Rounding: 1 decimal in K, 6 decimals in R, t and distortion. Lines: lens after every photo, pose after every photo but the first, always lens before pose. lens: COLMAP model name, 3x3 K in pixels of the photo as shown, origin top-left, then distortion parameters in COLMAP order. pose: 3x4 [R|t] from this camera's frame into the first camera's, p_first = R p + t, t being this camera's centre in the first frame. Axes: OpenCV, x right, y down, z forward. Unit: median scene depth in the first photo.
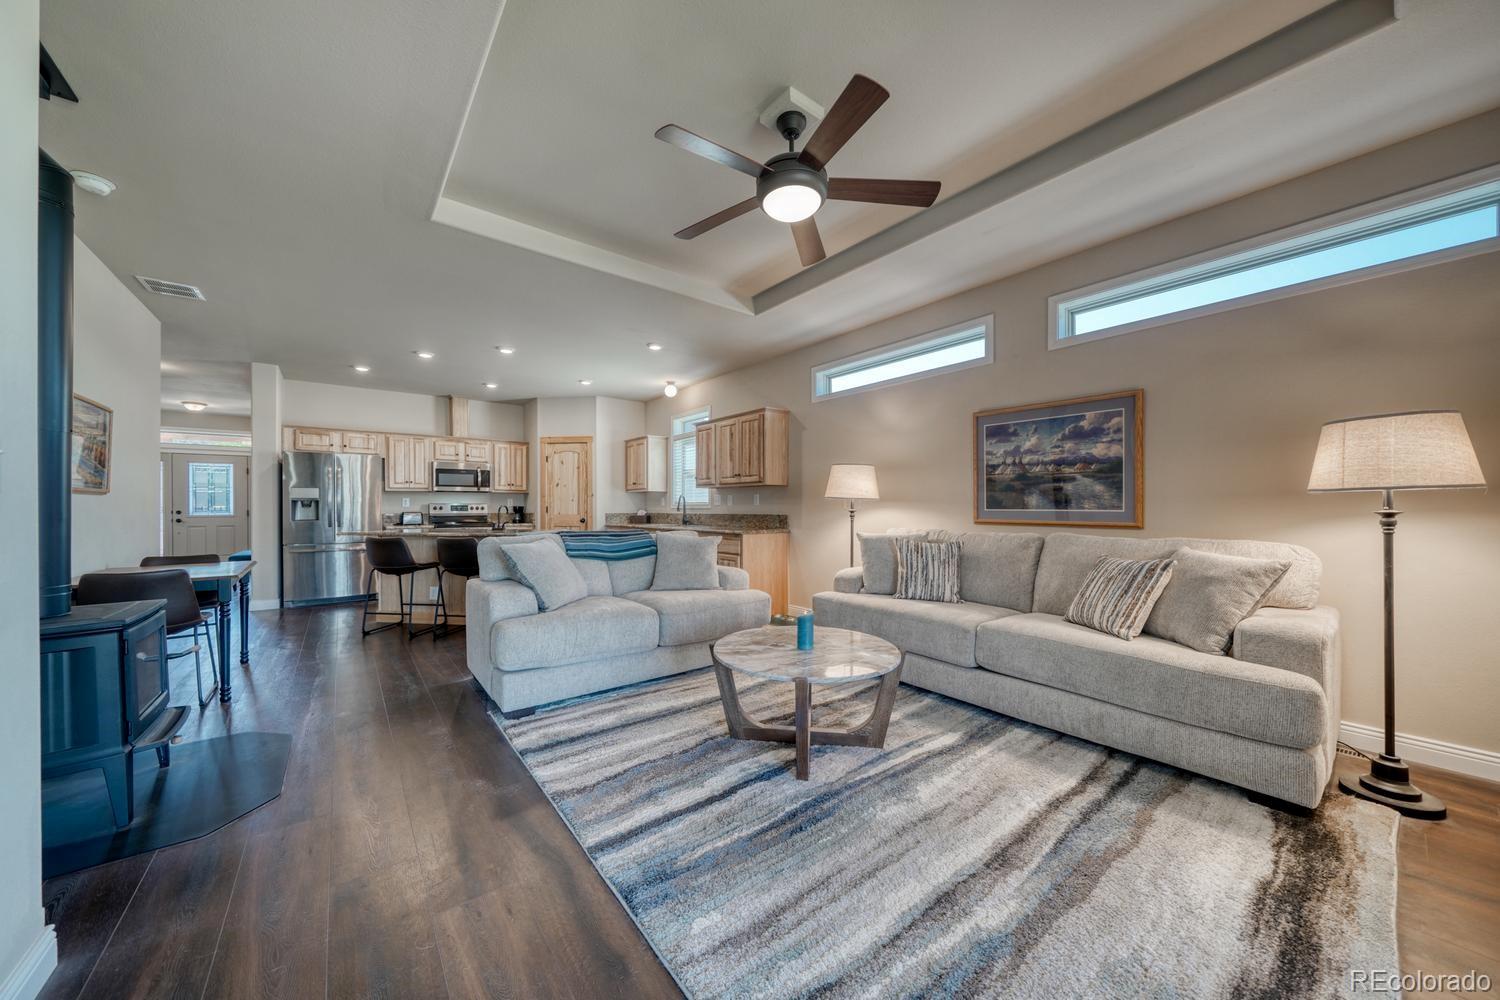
lens RADIAL K [[518.9, 0, 742.1], [0, 518.9, 502.9], [0, 0, 1]] dist [-0.005332, -0.000108]
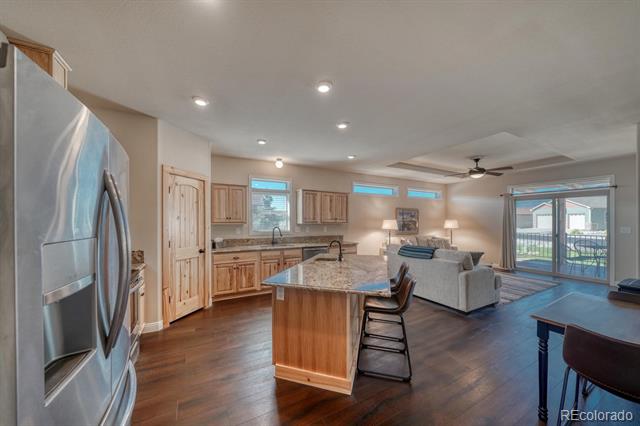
lens RADIAL K [[221.4, 0, 314.8], [0, 221.4, 219.7], [0, 0, 1]] dist [-0.005332, -0.000108]
pose [[0.178874, 0.008381, 0.983836, -0.923422], [-0.009509, 0.999932, -0.006789, -0.040258], [-0.983826, -0.008141, 0.178941, 0.861901]]
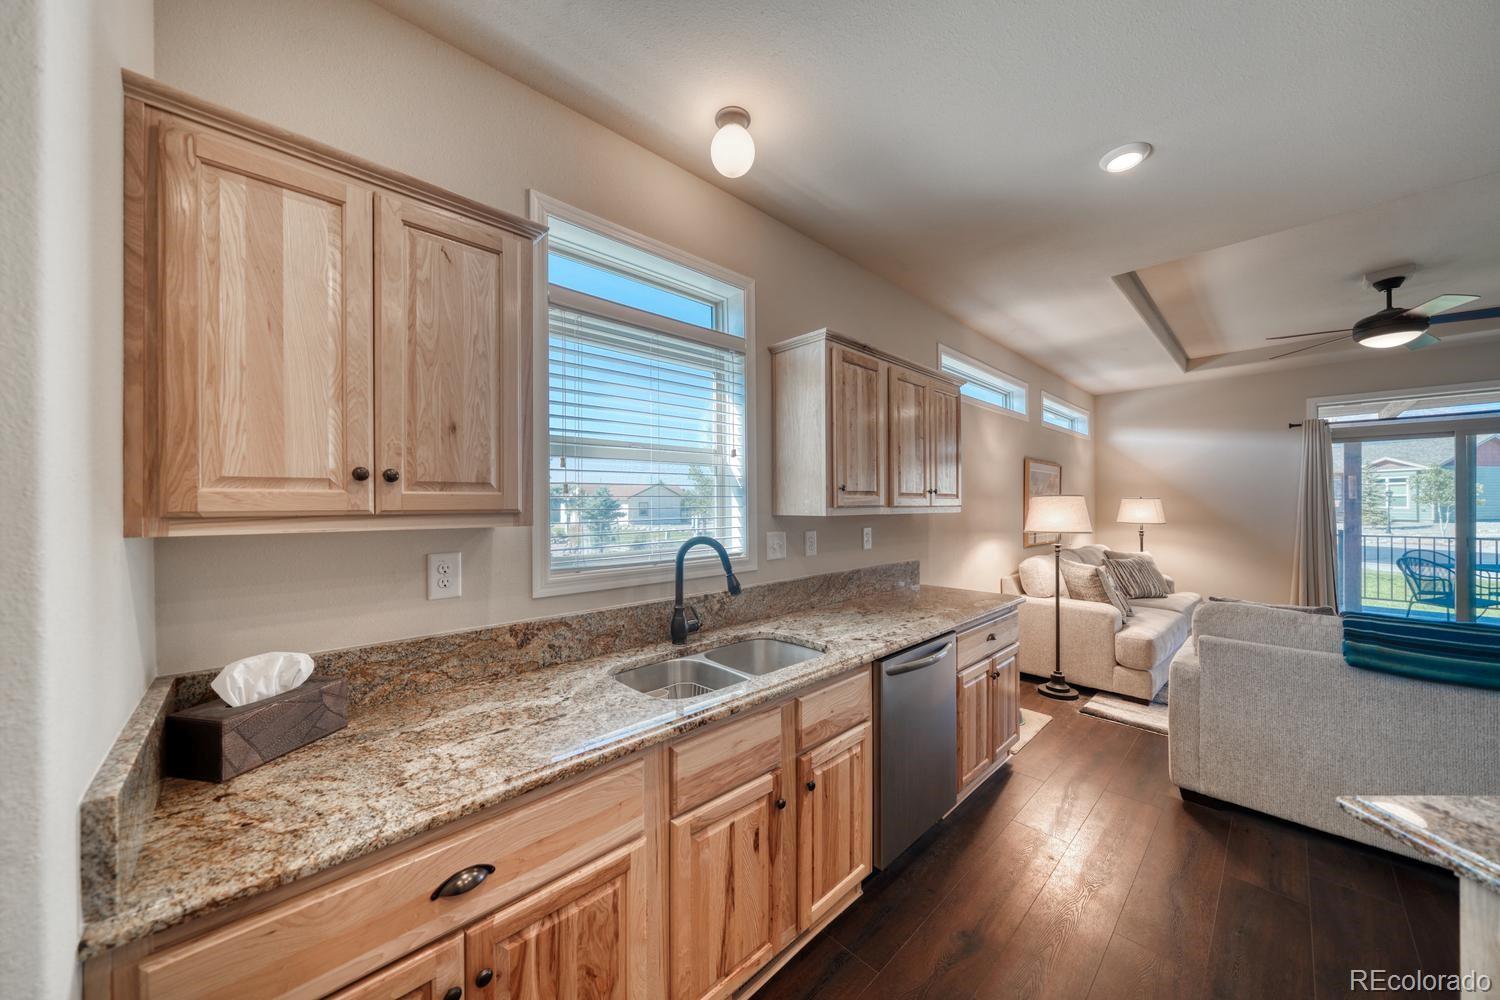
lens RADIAL K [[518.9, 0, 742.2], [0, 518.9, 498.0], [0, 0, 1]] dist [-0.005332, -0.000108]
pose [[-0.094984, 0.012459, 0.995401, -0.455922], [-0.005192, 0.999902, -0.013010, -0.038099], [-0.995465, -0.006404, -0.094910, 1.156976]]
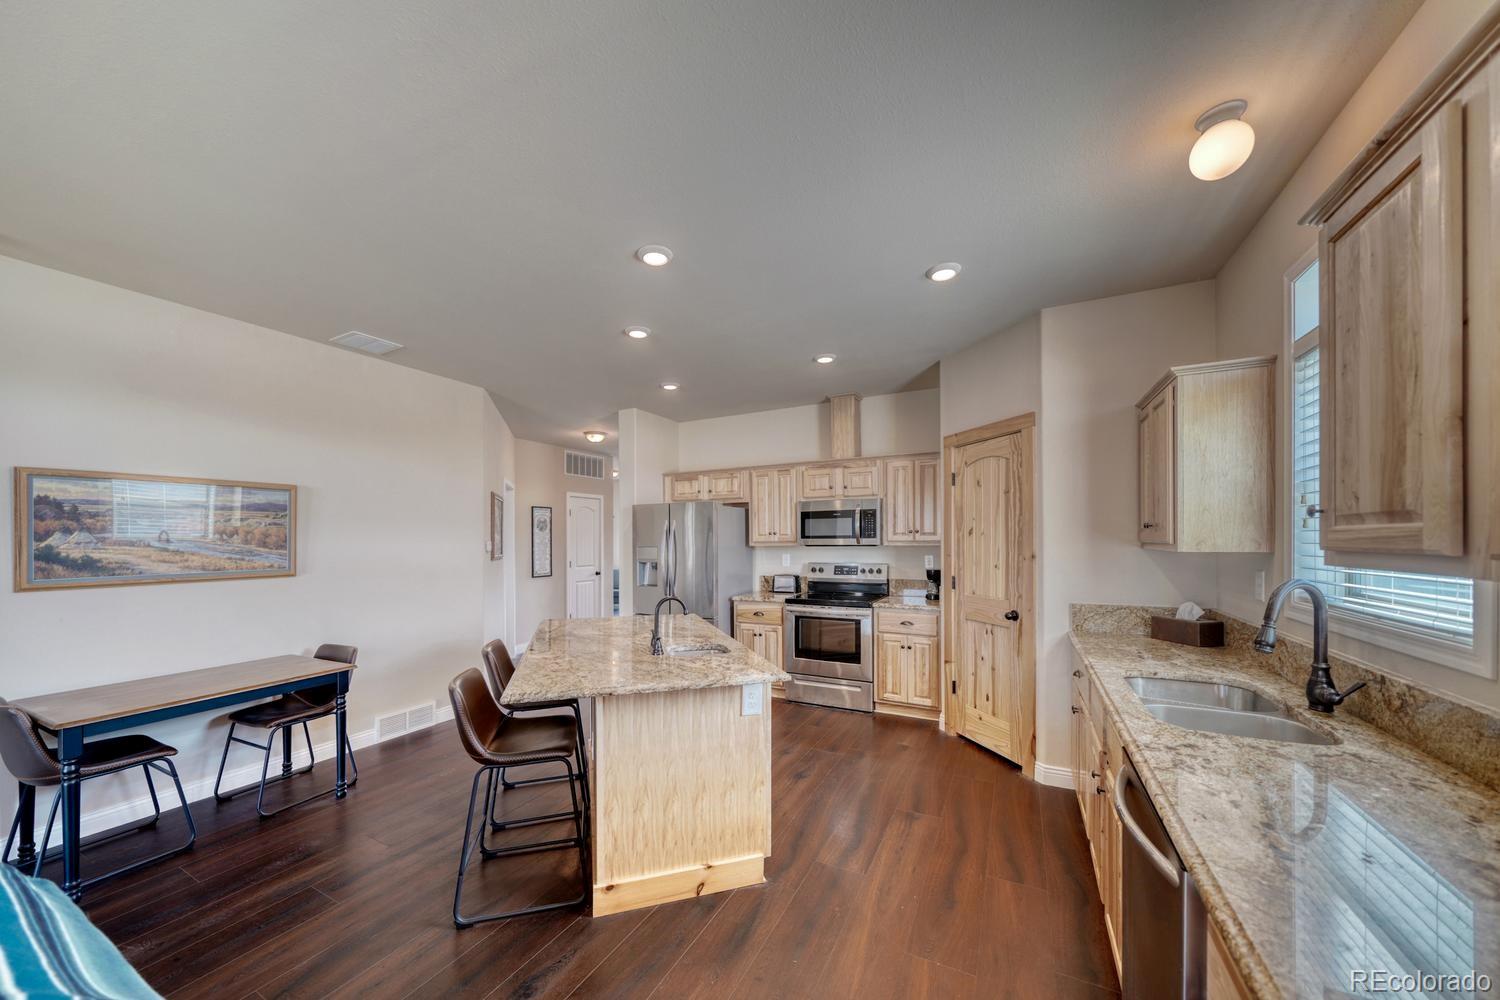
lens RADIAL K [[518.9, 0, 739.6], [0, 518.9, 540.1], [0, 0, 1]] dist [-0.005332, -0.000108]
pose [[0.404336, 0.002532, -0.914607, -0.010373], [0.016603, 0.999811, 0.010108, -0.045891], [0.914460, -0.019272, 0.404218, 0.789451]]
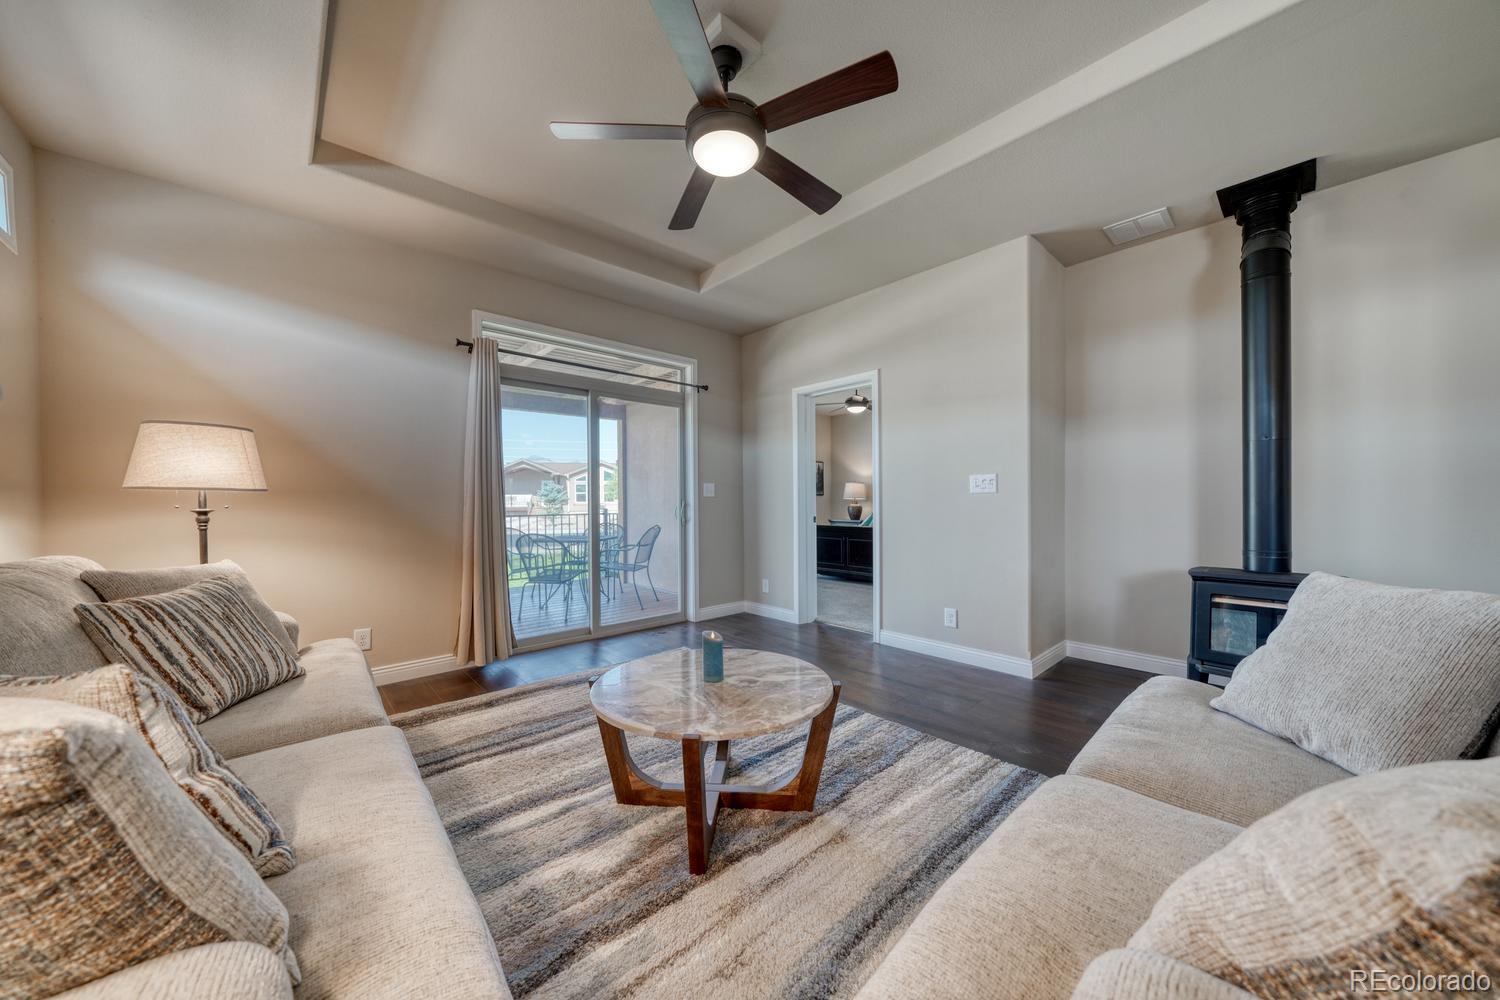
lens RADIAL K [[518.9, 0, 744.6], [0, 518.9, 501.5], [0, 0, 1]] dist [-0.005332, -0.000108]
pose [[-0.997272, 0.010948, -0.072993, 0.053001], [0.011441, 0.999914, -0.006334, 0.006403], [0.072917, -0.007151, -0.997312, 0.739626]]
